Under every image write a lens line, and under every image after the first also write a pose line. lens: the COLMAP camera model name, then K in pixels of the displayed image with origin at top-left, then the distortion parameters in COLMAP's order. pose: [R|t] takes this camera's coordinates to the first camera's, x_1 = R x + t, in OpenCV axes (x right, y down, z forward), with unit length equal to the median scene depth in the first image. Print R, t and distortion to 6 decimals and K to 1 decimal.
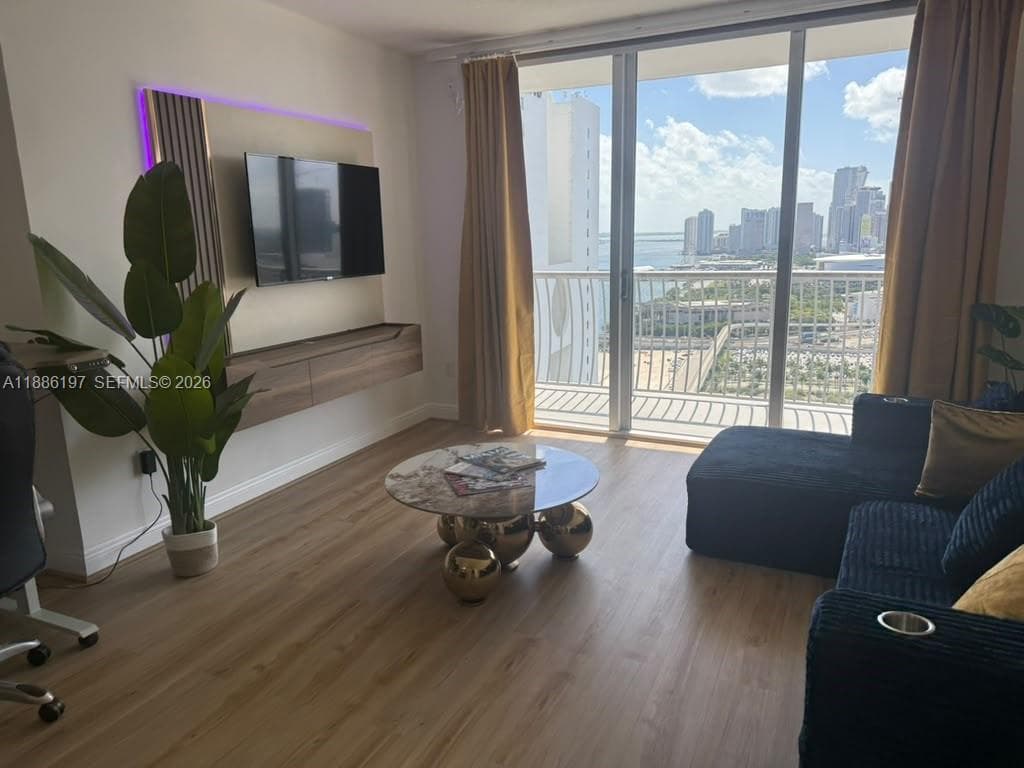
lens RADIAL K [[723.0, 0, 512.1], [0, 723.0, 392.3], [0, 0, 1]] dist [0.101209, -0.158096]
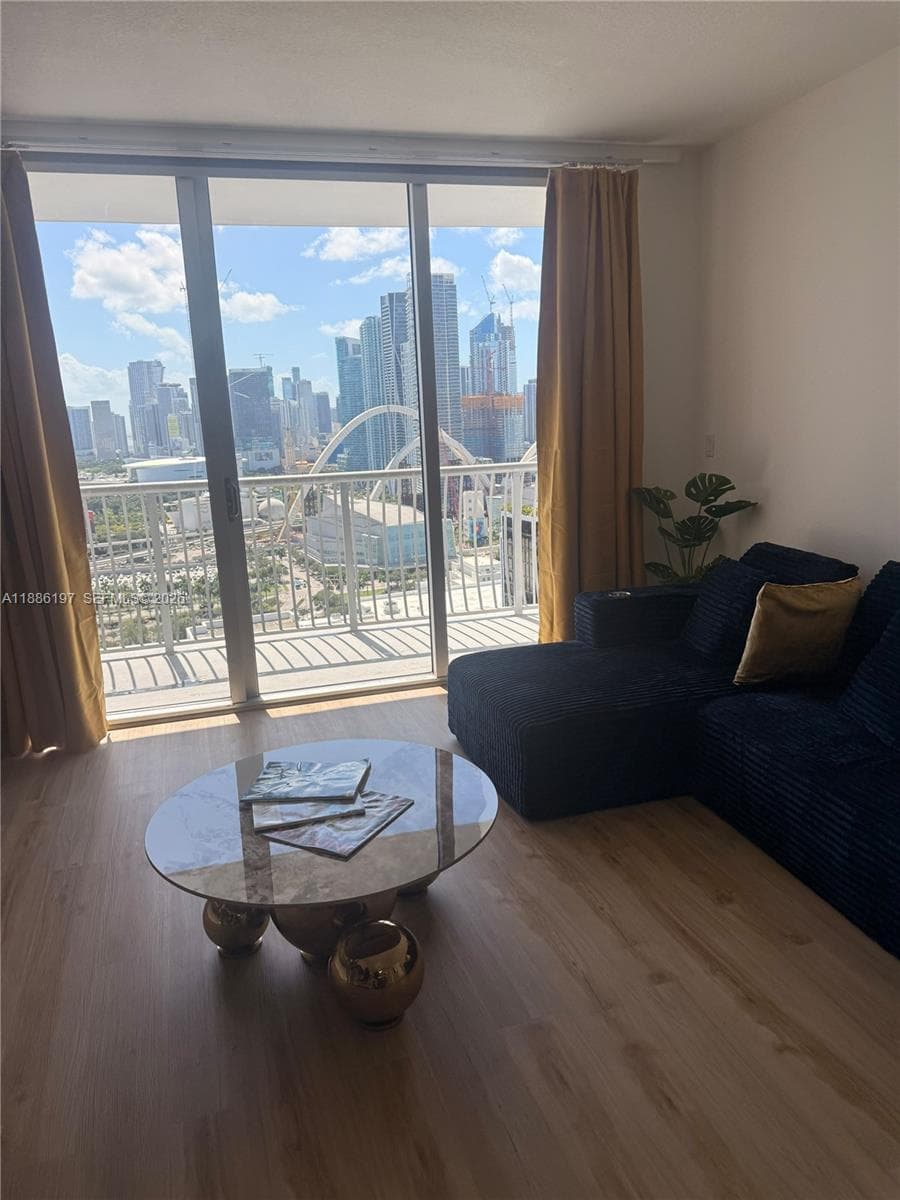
lens RADIAL K [[847.3, 0, 450.0], [0, 847.3, 600.0], [0, 0, 1]] dist [0.101209, -0.158096]
pose [[0.730196, -0.155576, 0.665289, -0.386487], [0.172220, 0.984199, 0.041131, -0.069475], [-0.661176, 0.084542, 0.745452, 0.343390]]
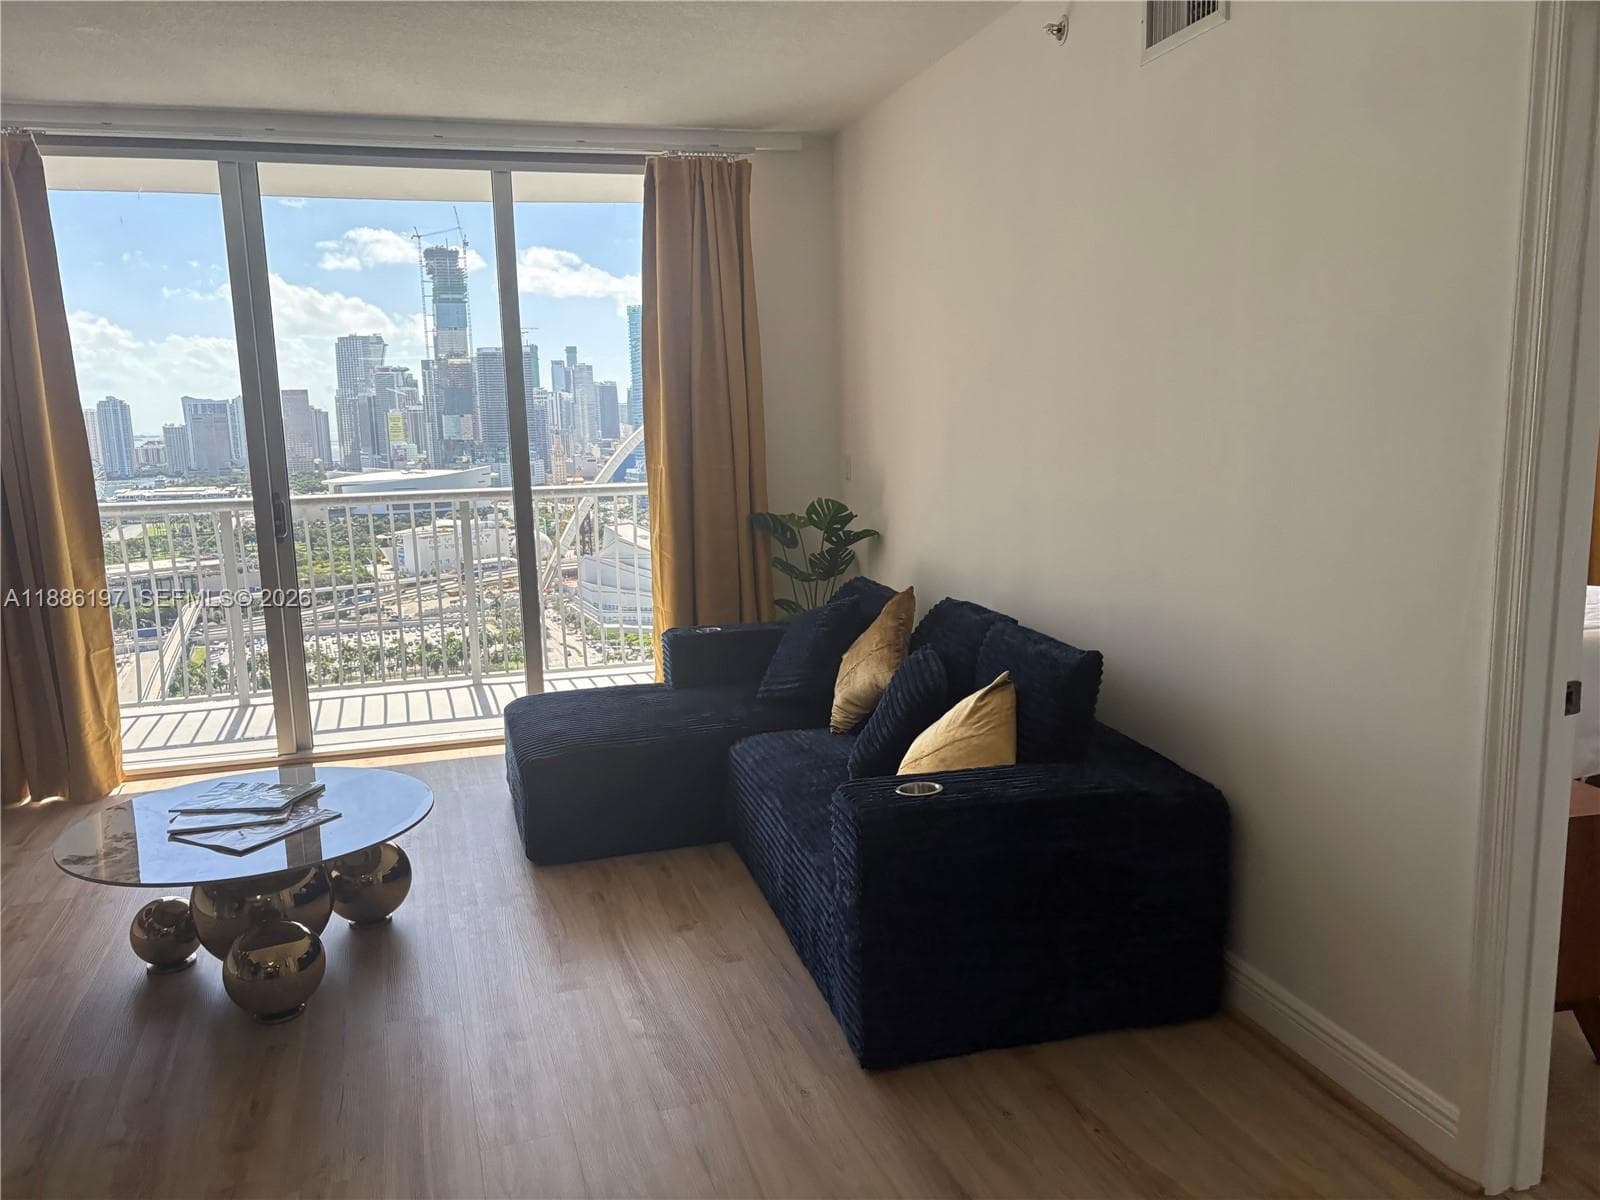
lens RADIAL K [[1225.8, 0, 796.3], [0, 1225.8, 611.4], [0, 0, 1]] dist [0.026643, -0.004305]
pose [[0.728927, -0.107840, 0.676044, -0.360896], [0.158098, 0.987338, -0.012970, 0.023535], [-0.666085, 0.116335, 0.736747, -0.101617]]
